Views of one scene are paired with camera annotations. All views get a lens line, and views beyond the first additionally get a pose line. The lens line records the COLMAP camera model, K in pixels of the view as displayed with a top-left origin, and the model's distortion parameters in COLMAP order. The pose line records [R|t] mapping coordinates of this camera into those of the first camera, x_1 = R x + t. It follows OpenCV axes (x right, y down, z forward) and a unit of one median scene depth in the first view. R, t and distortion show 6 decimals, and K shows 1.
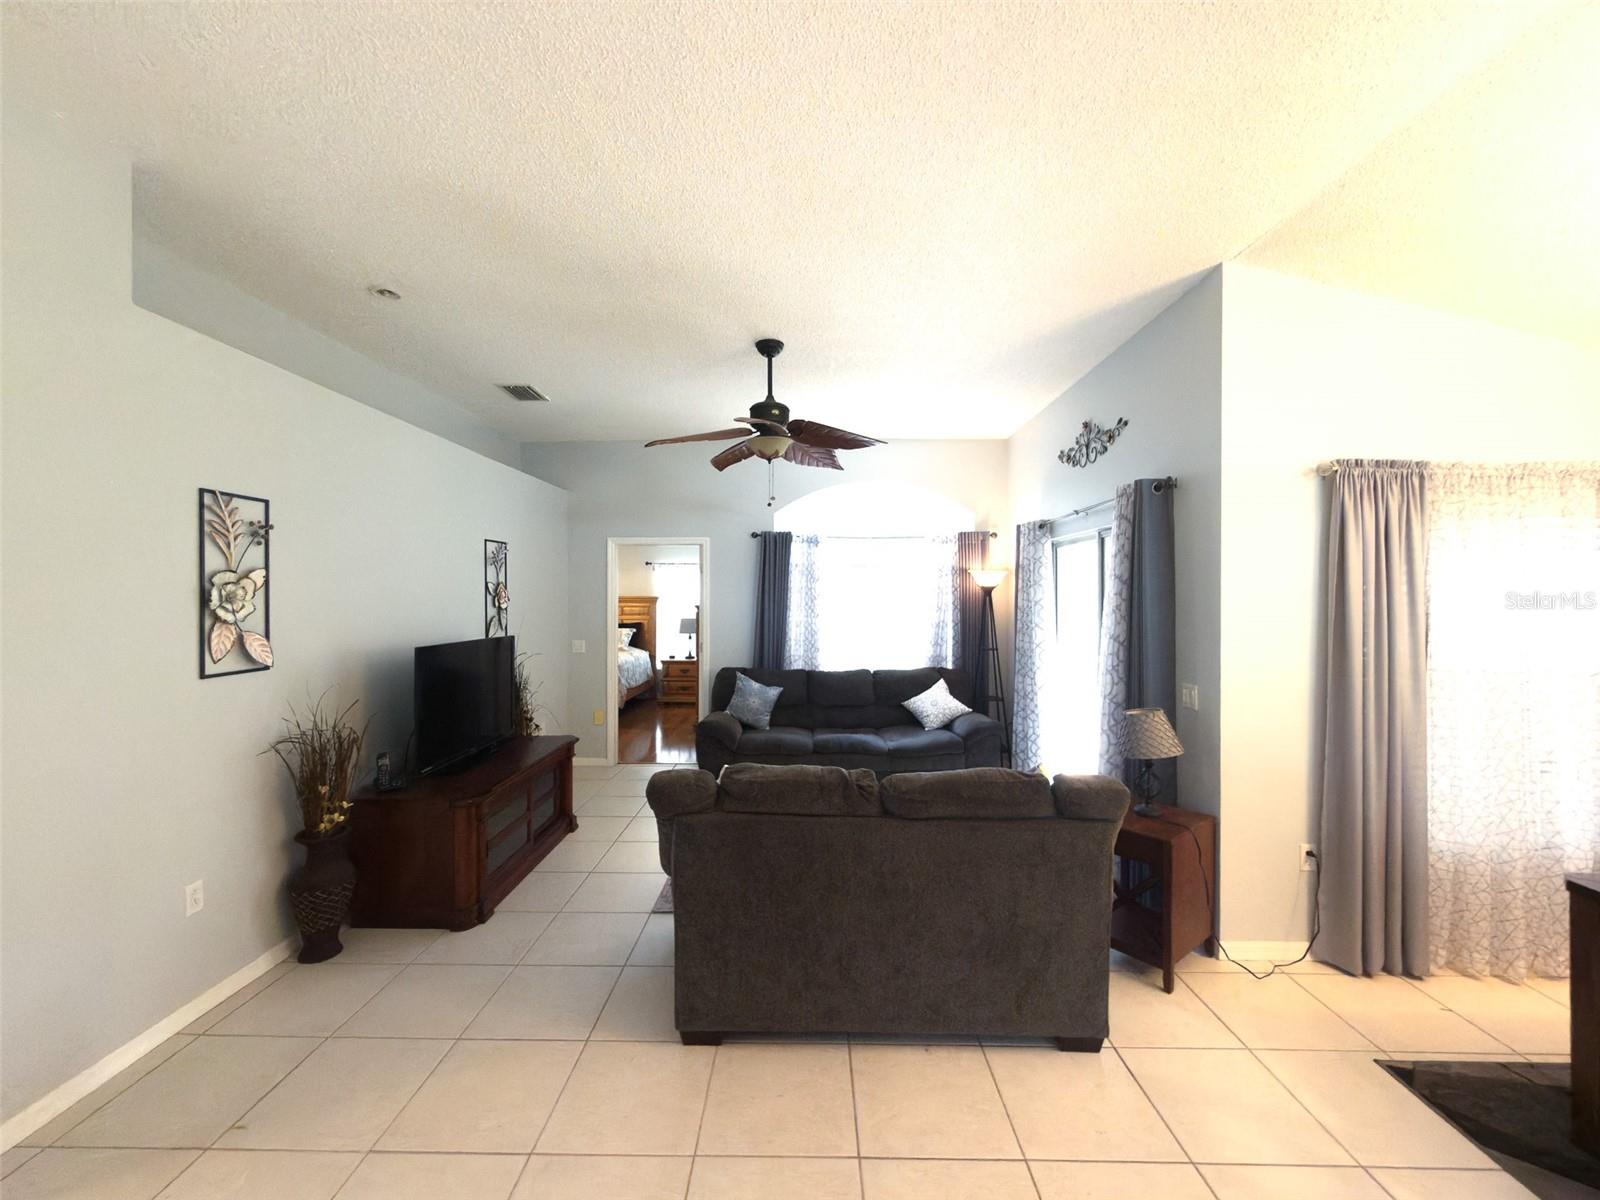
lens RADIAL K [[661.7, 0, 797.1], [0, 661.7, 598.3], [0, 0, 1]] dist [0.004030, -0.000912]
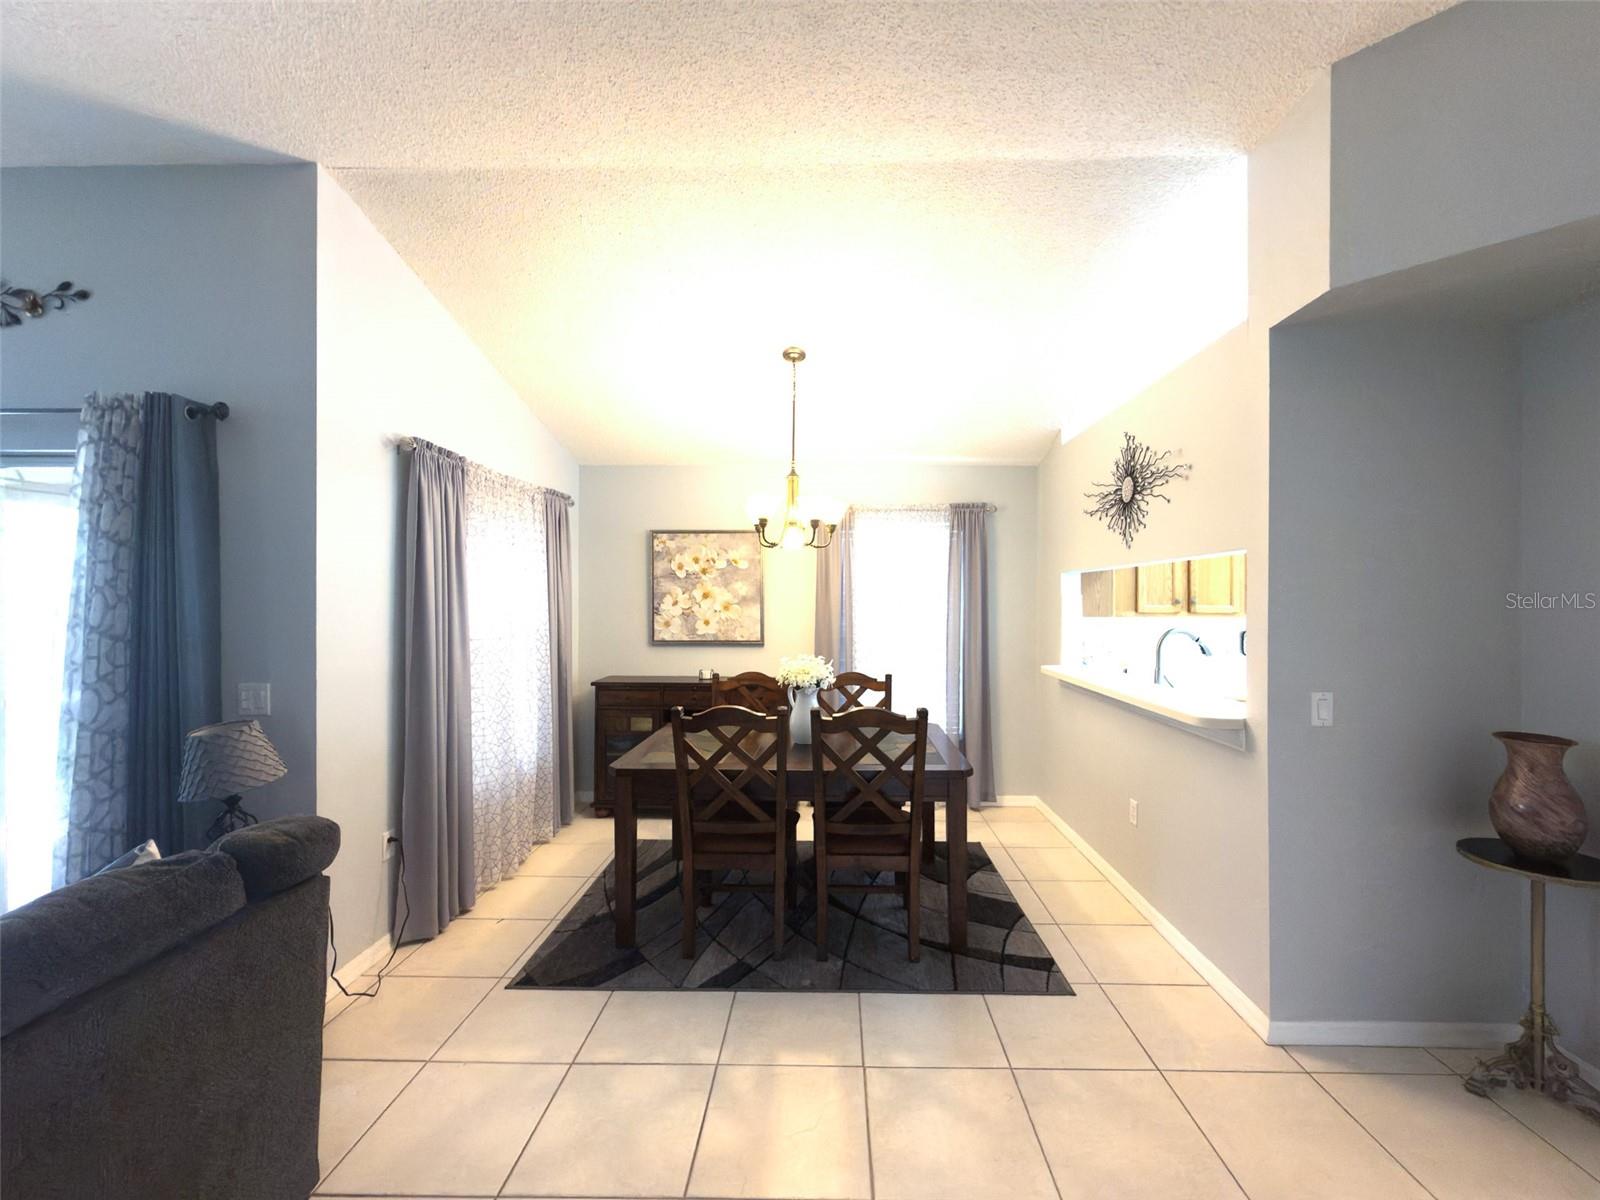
lens RADIAL K [[661.7, 0, 814.3], [0, 661.7, 605.5], [0, 0, 1]] dist [0.004030, -0.000912]
pose [[-0.014383, -0.007579, 0.999868, -0.201960], [0.003979, 0.999963, 0.007637, 0.040997], [-0.999889, 0.004088, -0.014352, 0.412370]]
